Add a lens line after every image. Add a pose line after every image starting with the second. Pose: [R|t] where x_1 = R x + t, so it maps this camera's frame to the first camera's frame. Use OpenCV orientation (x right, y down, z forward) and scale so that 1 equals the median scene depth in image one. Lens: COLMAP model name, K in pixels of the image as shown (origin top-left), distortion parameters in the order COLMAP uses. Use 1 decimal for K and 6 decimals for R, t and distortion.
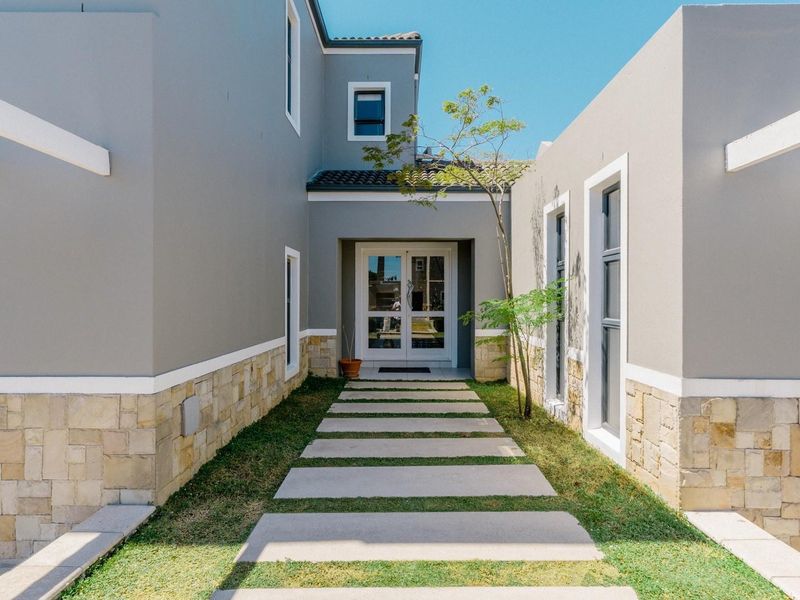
lens RADIAL K [[469.0, 0, 399.8], [0, 469.0, 281.8], [0, 0, 1]] dist [-0.000907, -0.000513]
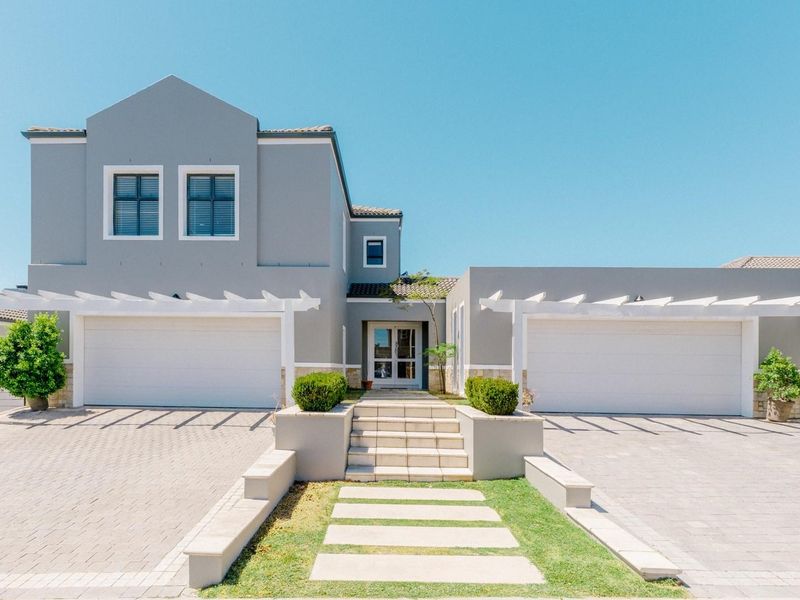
lens RADIAL K [[489.2, 0, 375.9], [0, 489.2, 303.4], [0, 0, 1]] dist [0.000199, -0.000632]
pose [[0.999918, 0.005390, -0.011595, -0.043630], [-0.006475, 0.995392, -0.095671, 0.034879], [0.011026, 0.095739, 0.995345, -1.097015]]
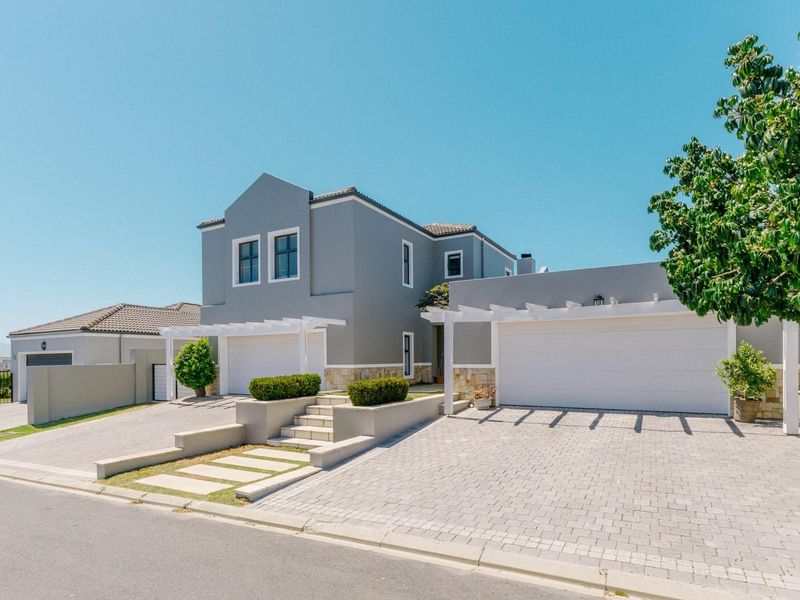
lens RADIAL K [[469.0, 0, 399.8], [0, 469.0, 281.8], [0, 0, 1]] dist [-0.000907, -0.000513]
pose [[0.873858, -0.093406, -0.477125, 0.890094], [0.032915, 0.990486, -0.133622, 0.002183], [0.485066, 0.101062, 0.868618, -1.201371]]
